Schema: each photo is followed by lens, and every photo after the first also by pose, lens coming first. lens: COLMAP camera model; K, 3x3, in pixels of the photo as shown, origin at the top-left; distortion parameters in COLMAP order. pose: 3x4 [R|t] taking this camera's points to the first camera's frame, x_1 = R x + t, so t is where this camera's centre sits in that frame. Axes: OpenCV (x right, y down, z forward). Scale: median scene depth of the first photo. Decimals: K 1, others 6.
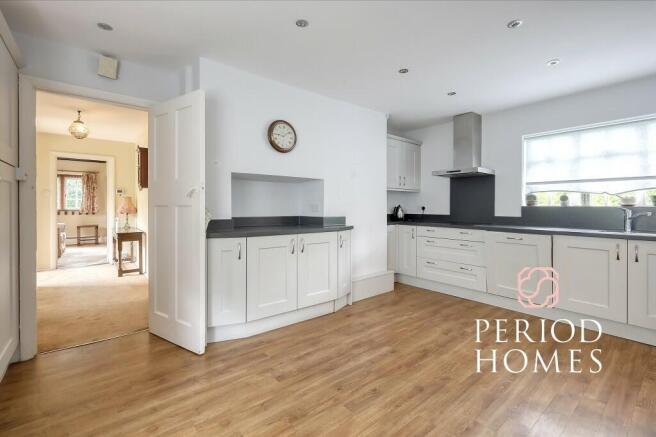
lens RADIAL K [[289.4, 0, 326.3], [0, 289.4, 218.4], [0, 0, 1]] dist [0.001234, -0.000417]
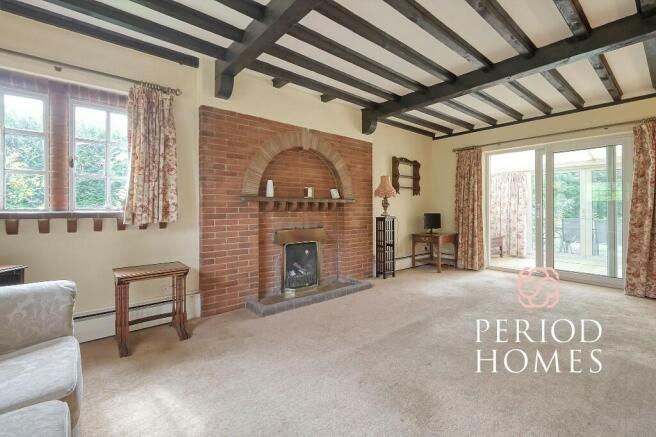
lens RADIAL K [[289.4, 0, 342.8], [0, 289.4, 221.3], [0, 0, 1]] dist [0.001234, -0.000417]
pose [[0.999730, -0.004667, 0.022781, -0.636069], [0.004697, 0.999988, -0.001251, -0.020538], [-0.022775, 0.001358, 0.999740, 0.705118]]
